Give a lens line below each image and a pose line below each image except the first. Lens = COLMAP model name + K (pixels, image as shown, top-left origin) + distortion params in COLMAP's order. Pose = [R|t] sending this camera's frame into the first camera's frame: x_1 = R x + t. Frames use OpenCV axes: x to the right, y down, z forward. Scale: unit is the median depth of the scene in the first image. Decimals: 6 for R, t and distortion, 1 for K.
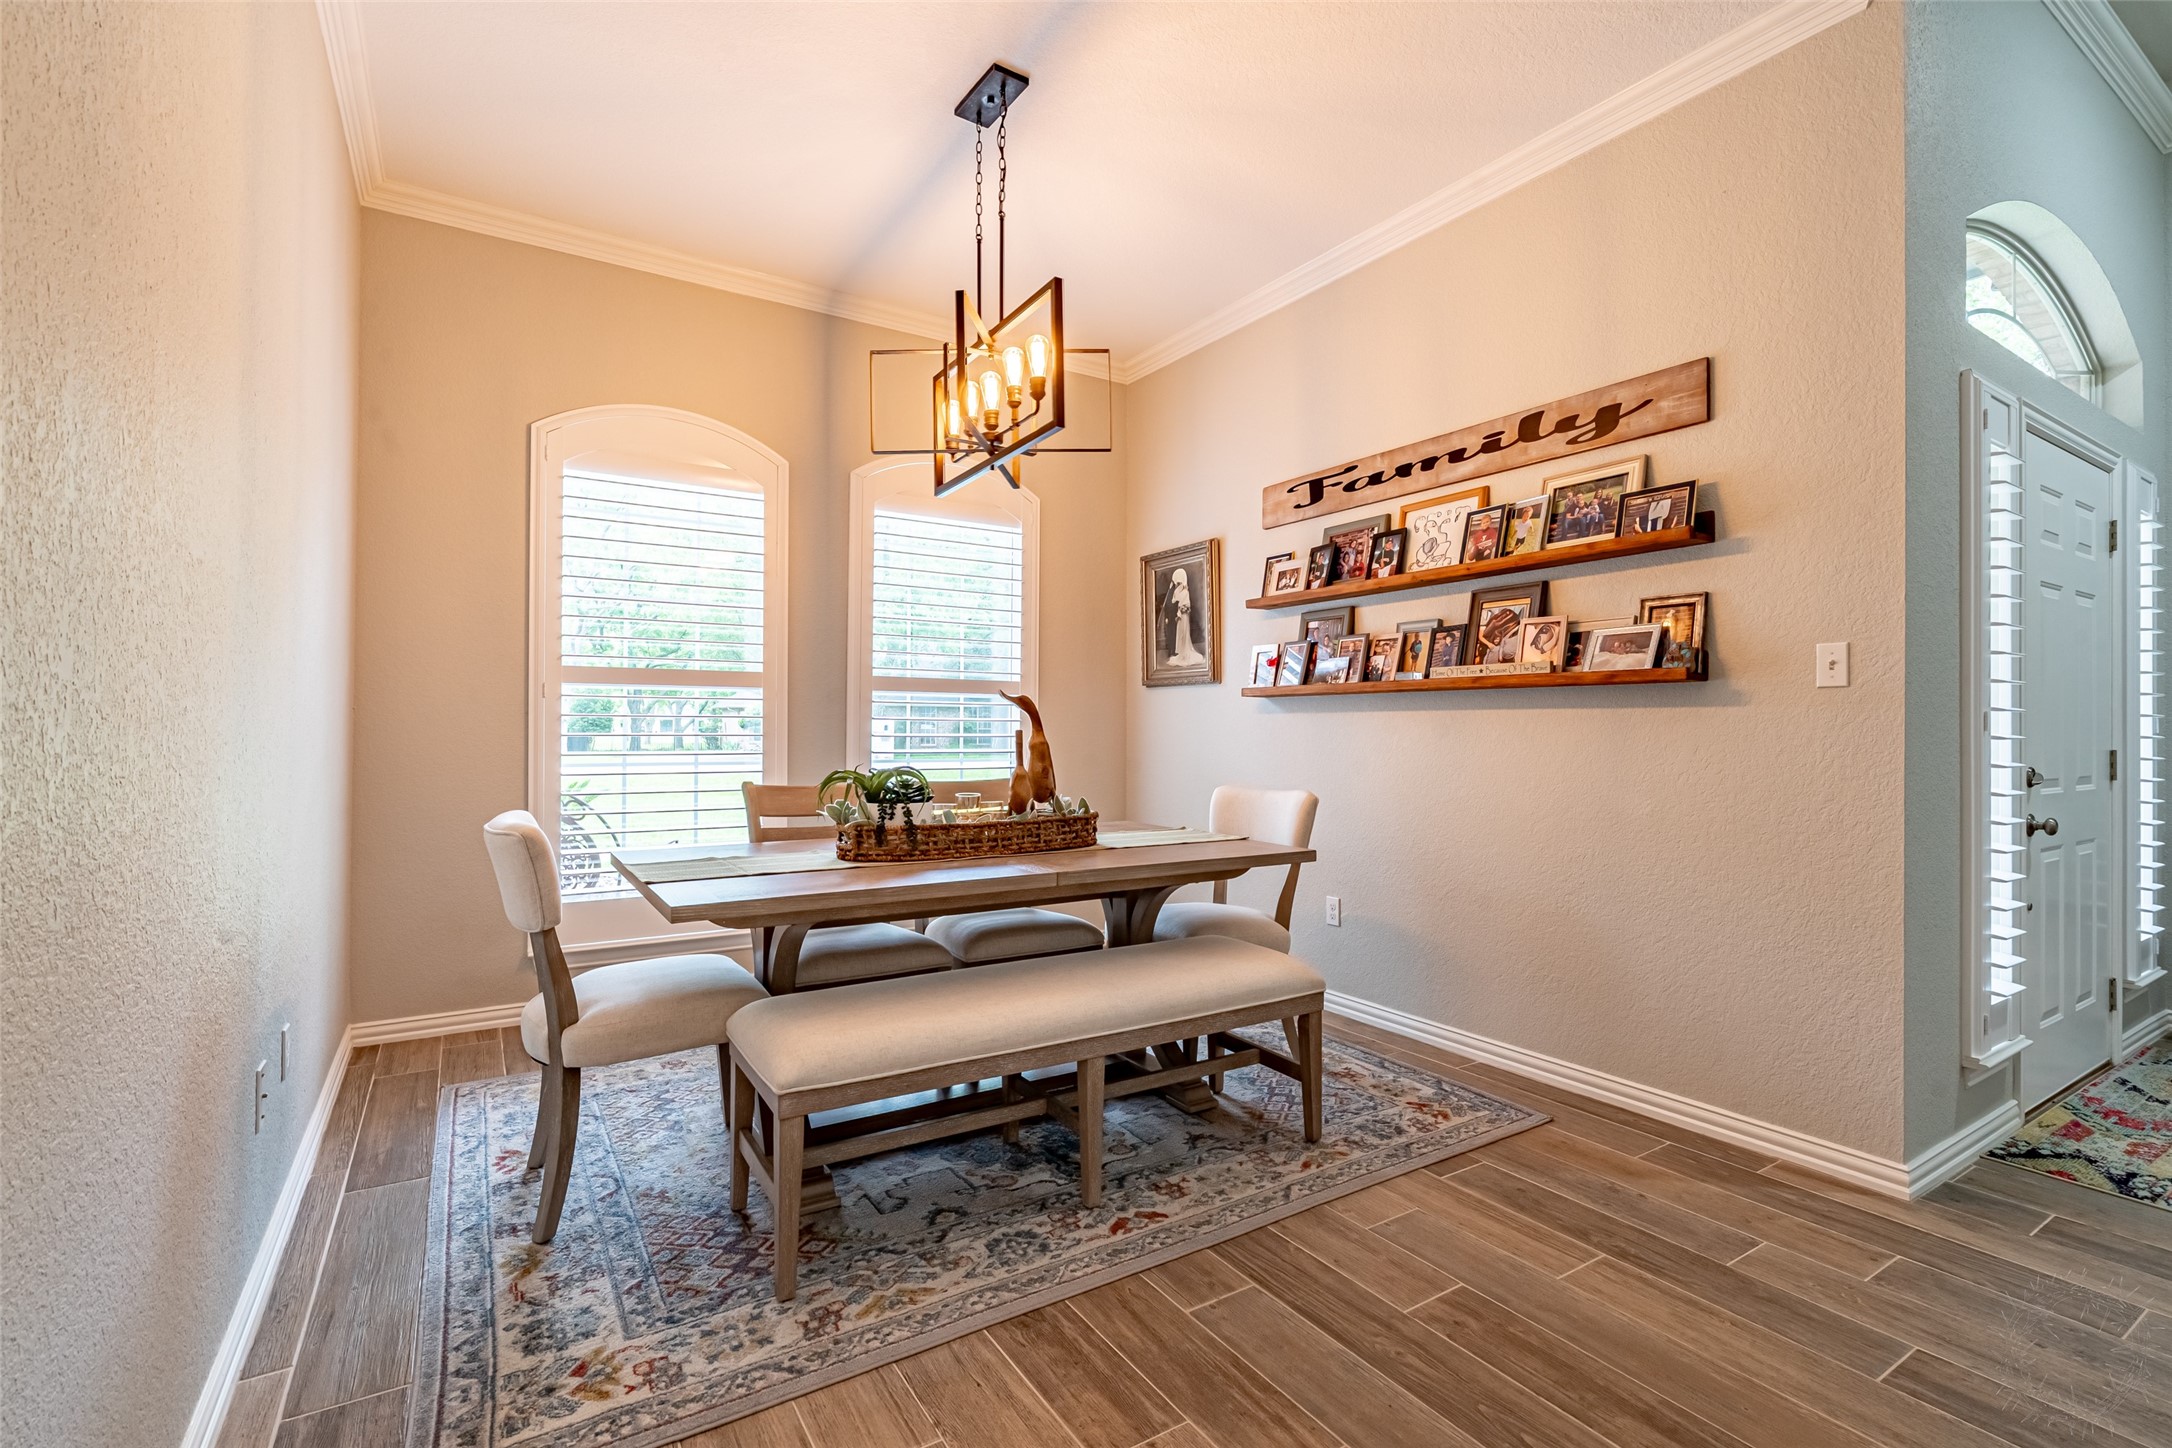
lens RADIAL K [[981.7, 0, 1088.1], [0, 981.7, 727.3], [0, 0, 1]] dist [-0.008030, 0.001944]
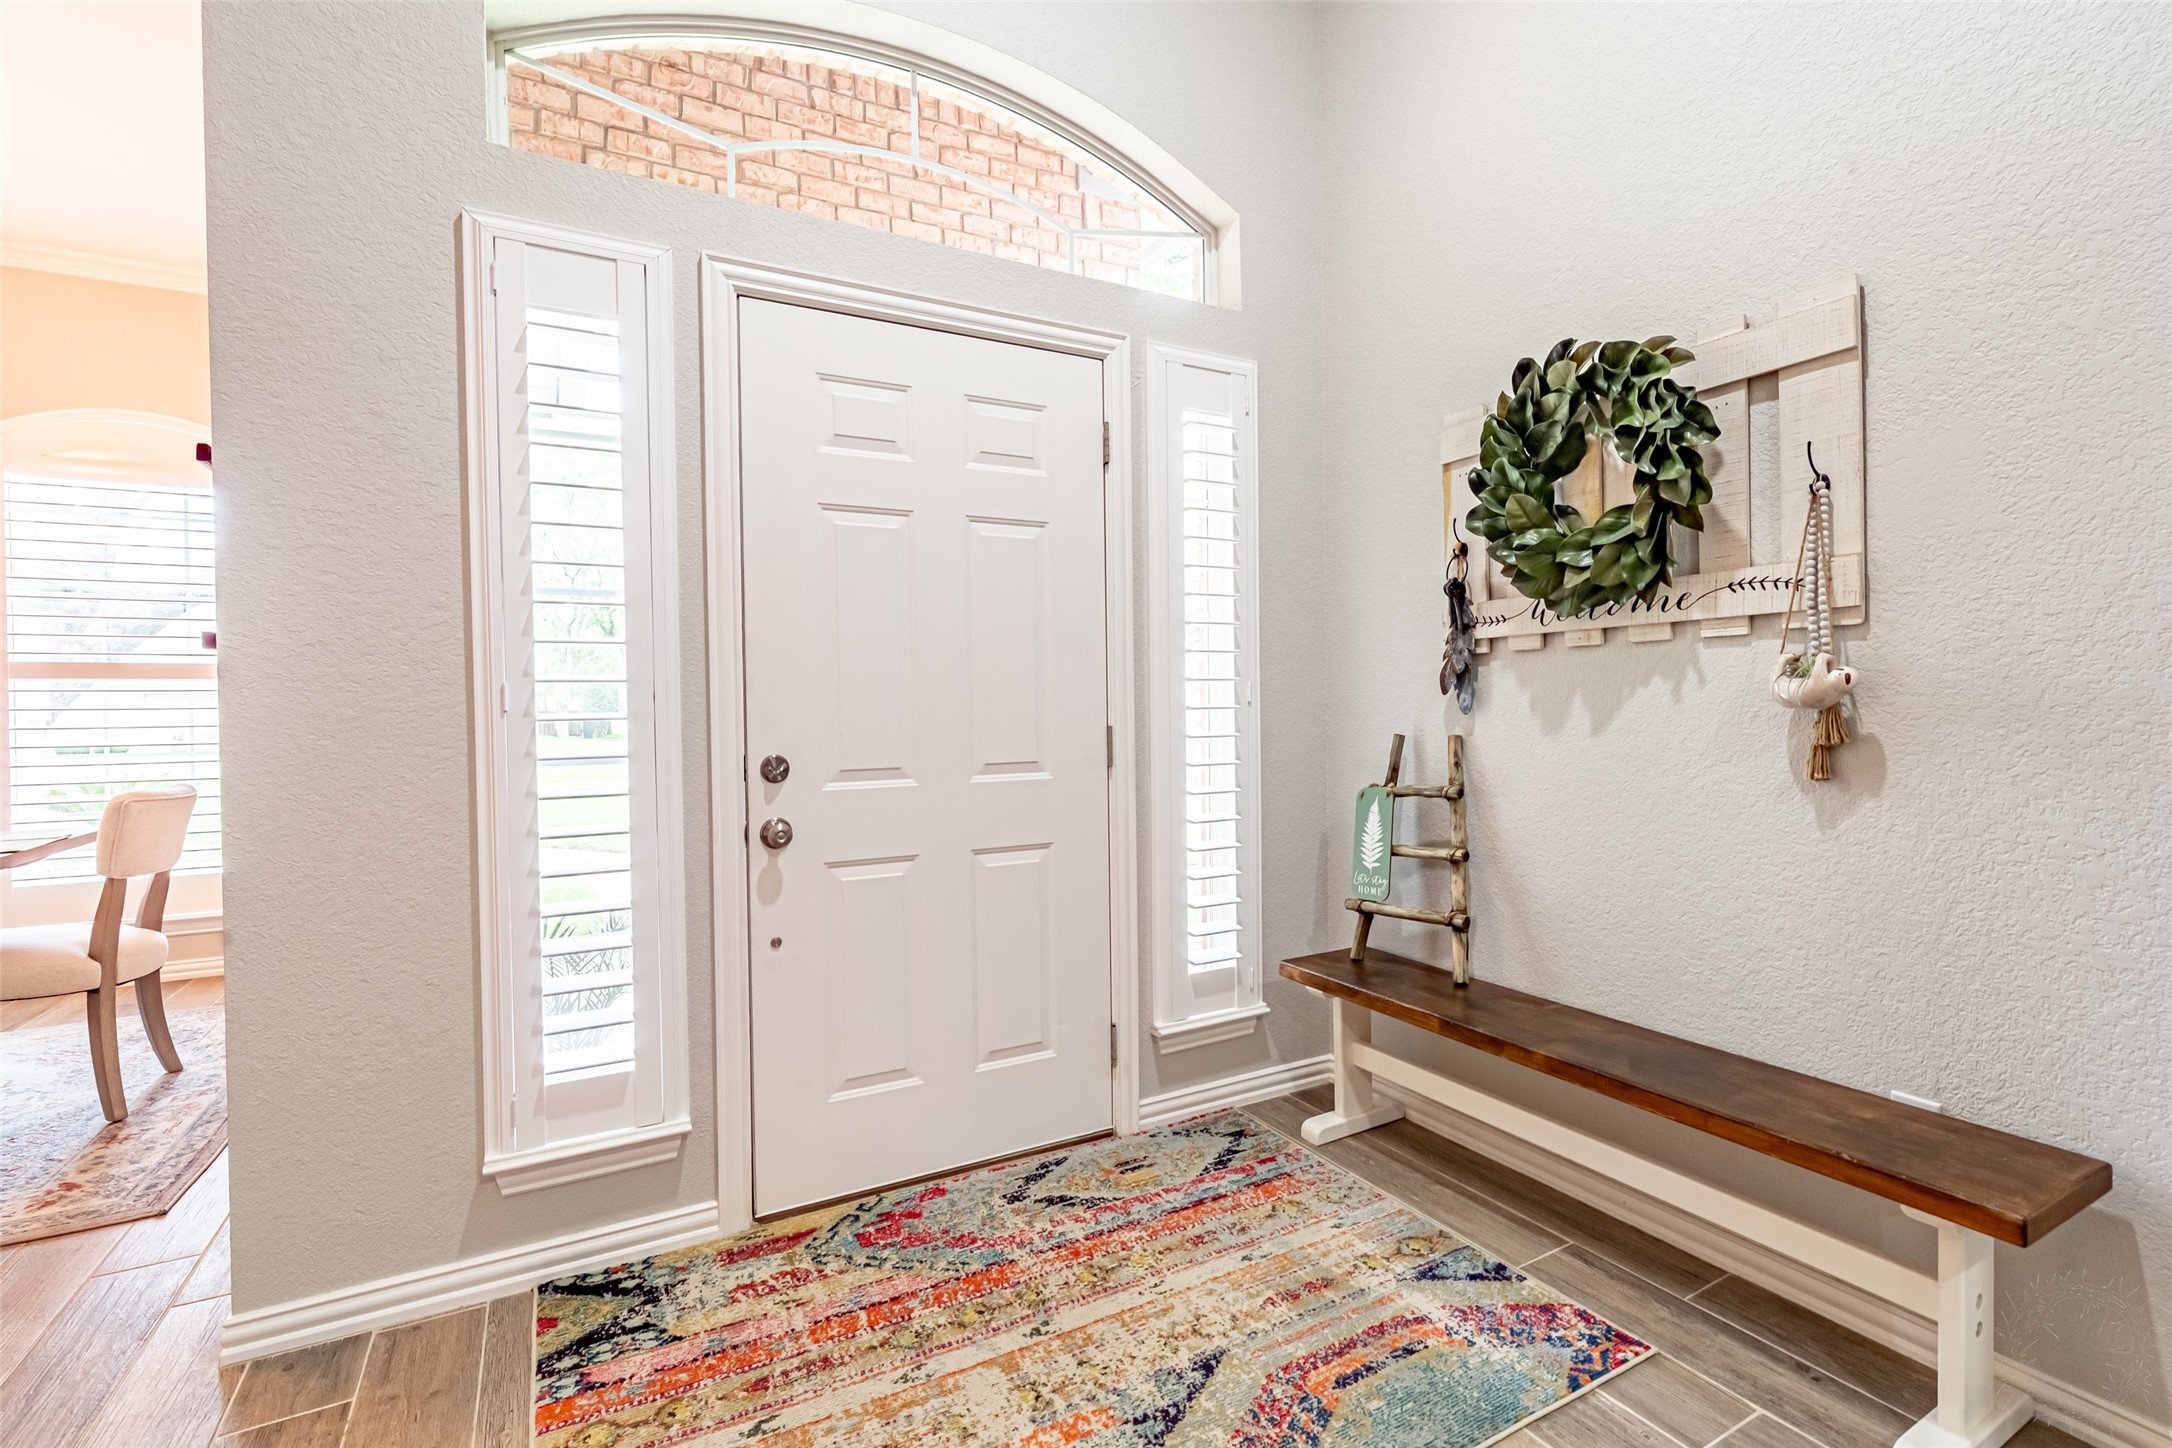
lens RADIAL K [[981.7, 0, 1089.8], [0, 981.7, 719.7], [0, 0, 1]] dist [-0.008030, 0.001944]
pose [[0.998214, -0.013976, -0.058089, 1.371372], [0.015083, 0.999712, 0.018666, 0.001932], [0.057811, -0.019509, 0.998137, 0.290988]]
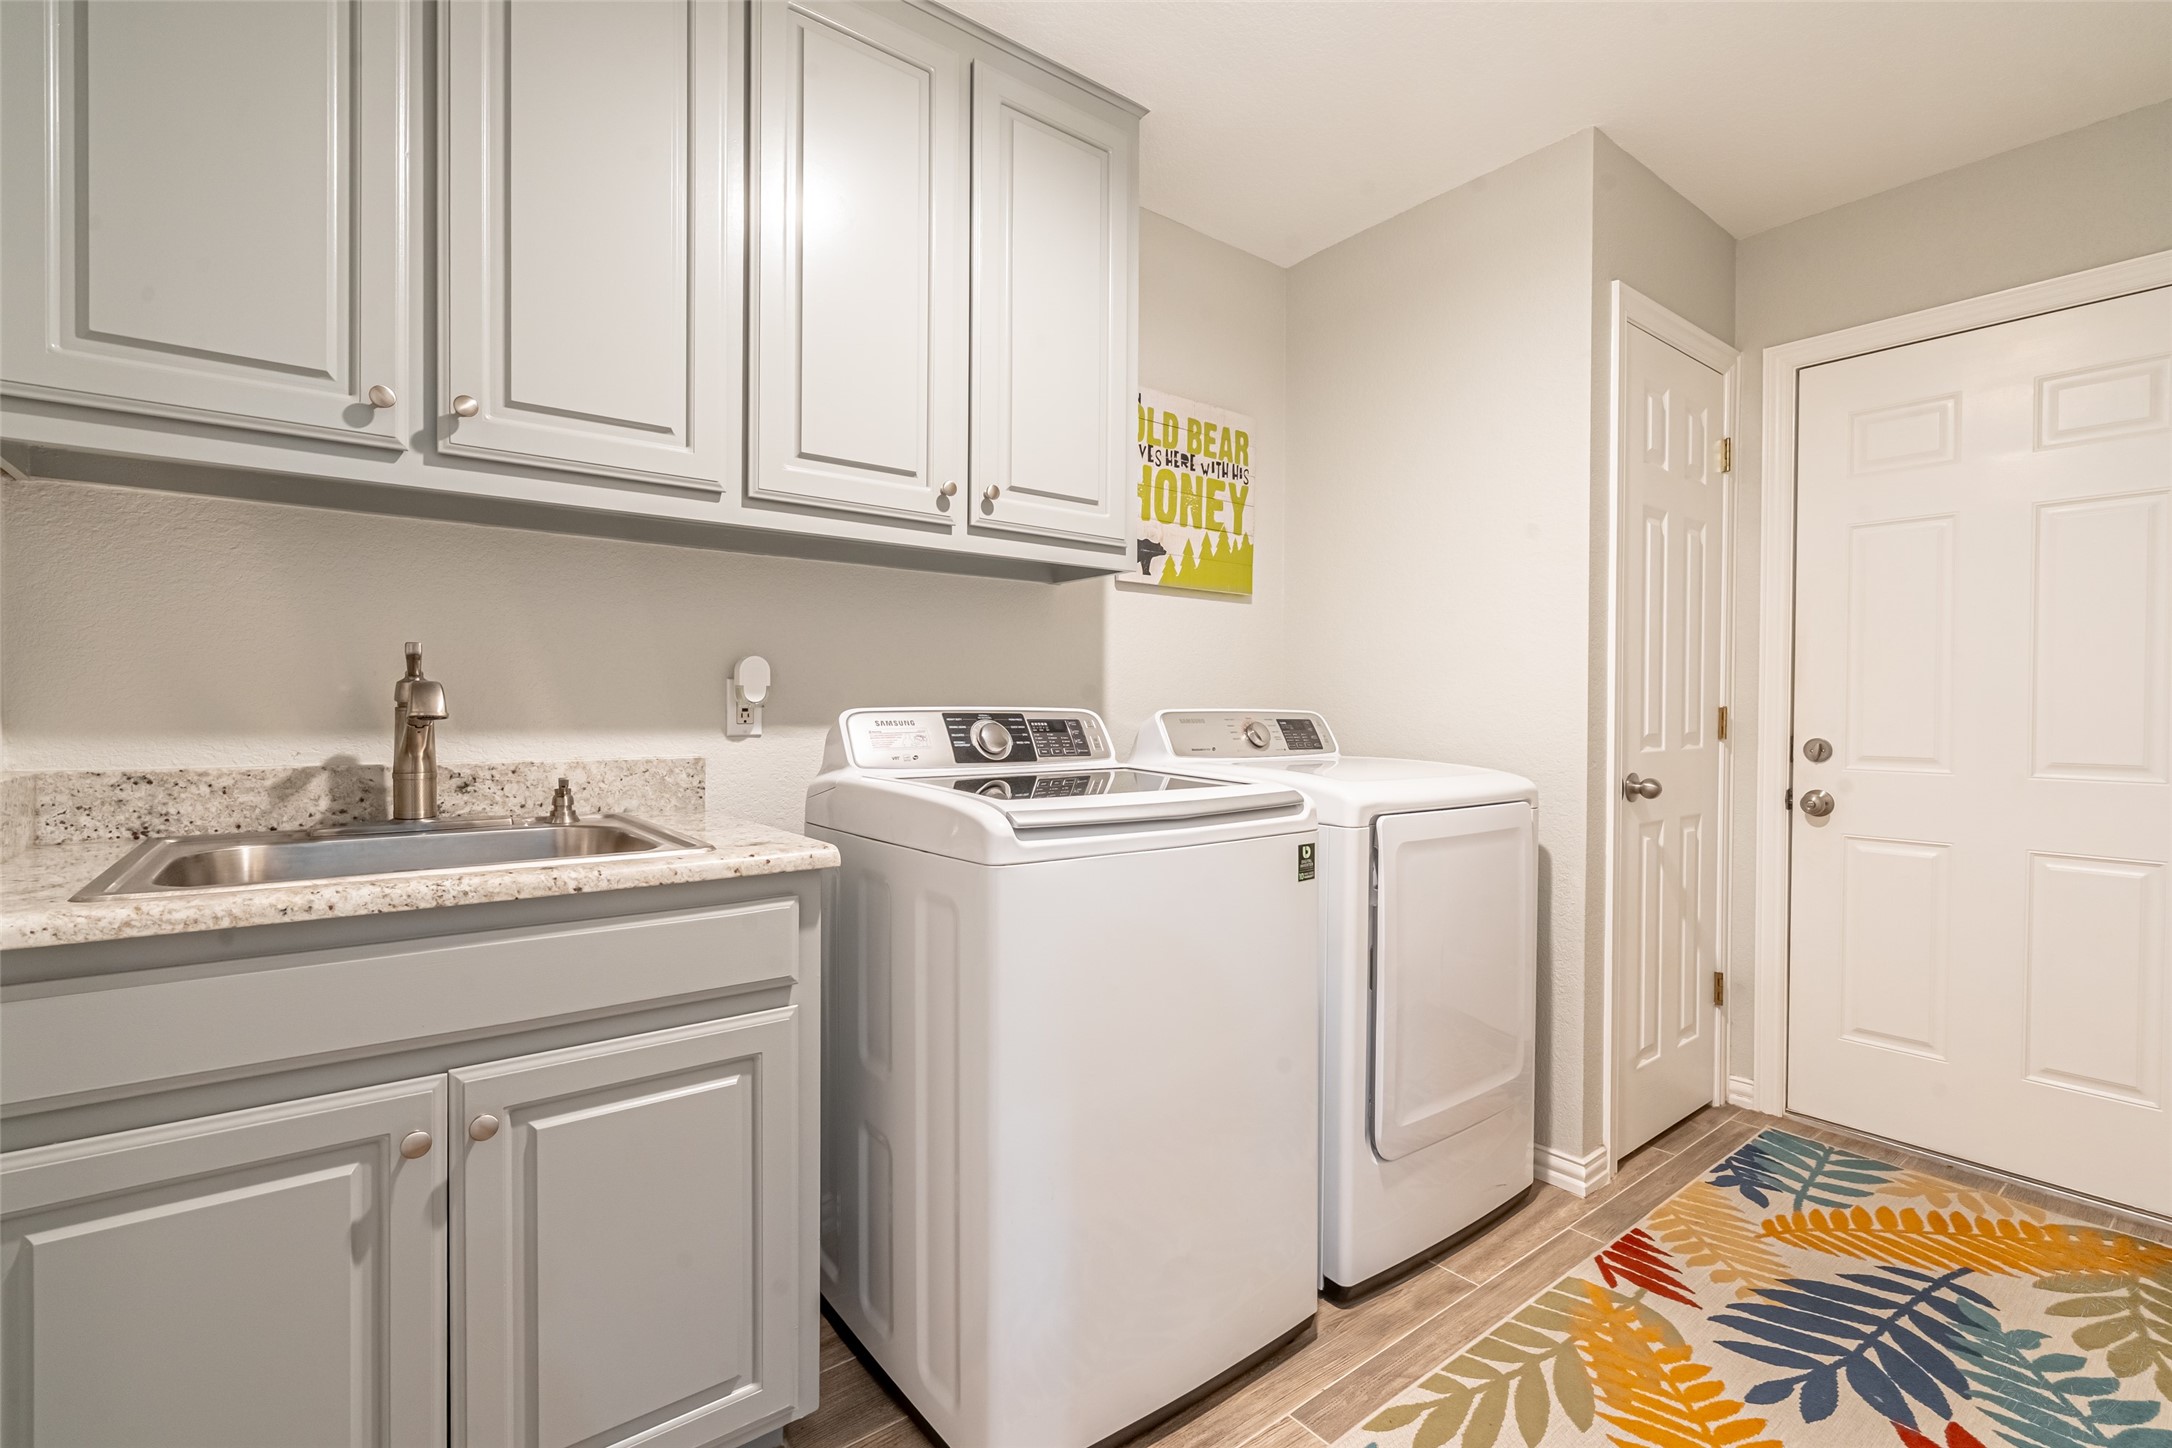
lens RADIAL K [[981.7, 0, 1089.4], [0, 981.7, 711.3], [0, 0, 1]] dist [-0.008030, 0.001944]
pose [[0.097415, 0.014171, -0.995143, 1.991454], [-0.000515, 0.999899, 0.014189, 0.003113], [0.995244, -0.000870, 0.097413, 0.273082]]
